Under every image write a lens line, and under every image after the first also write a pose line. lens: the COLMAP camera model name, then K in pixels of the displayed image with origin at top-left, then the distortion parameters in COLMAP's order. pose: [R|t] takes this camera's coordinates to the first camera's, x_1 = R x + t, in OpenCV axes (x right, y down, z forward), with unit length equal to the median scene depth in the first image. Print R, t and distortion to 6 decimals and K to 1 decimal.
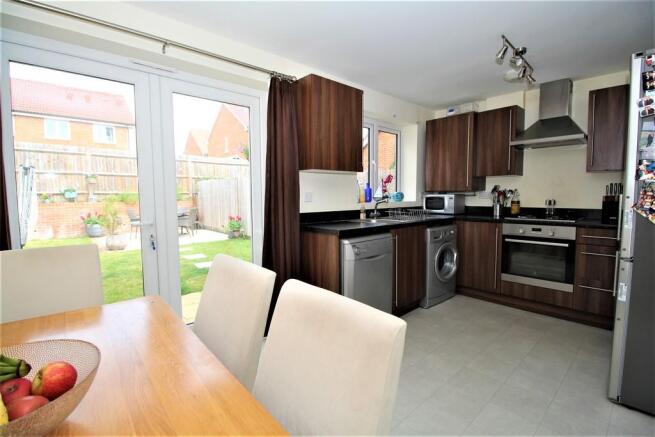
lens RADIAL K [[301.9, 0, 327.4], [0, 301.9, 215.7], [0, 0, 1]] dist [0.000422, -0.016836]
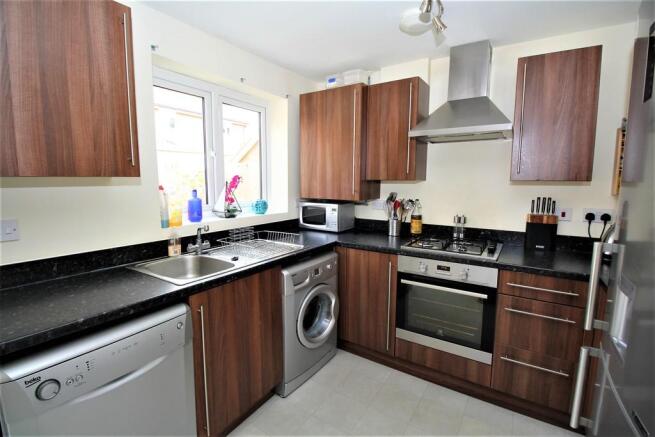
lens RADIAL K [[301.9, 0, 327.4], [0, 301.9, 215.7], [0, 0, 1]] dist [0.000422, -0.016836]
pose [[0.966805, -0.017317, 0.254929, 0.255124], [0.005570, 0.998892, 0.046730, -0.090024], [-0.255456, -0.043759, 0.965830, 0.388388]]
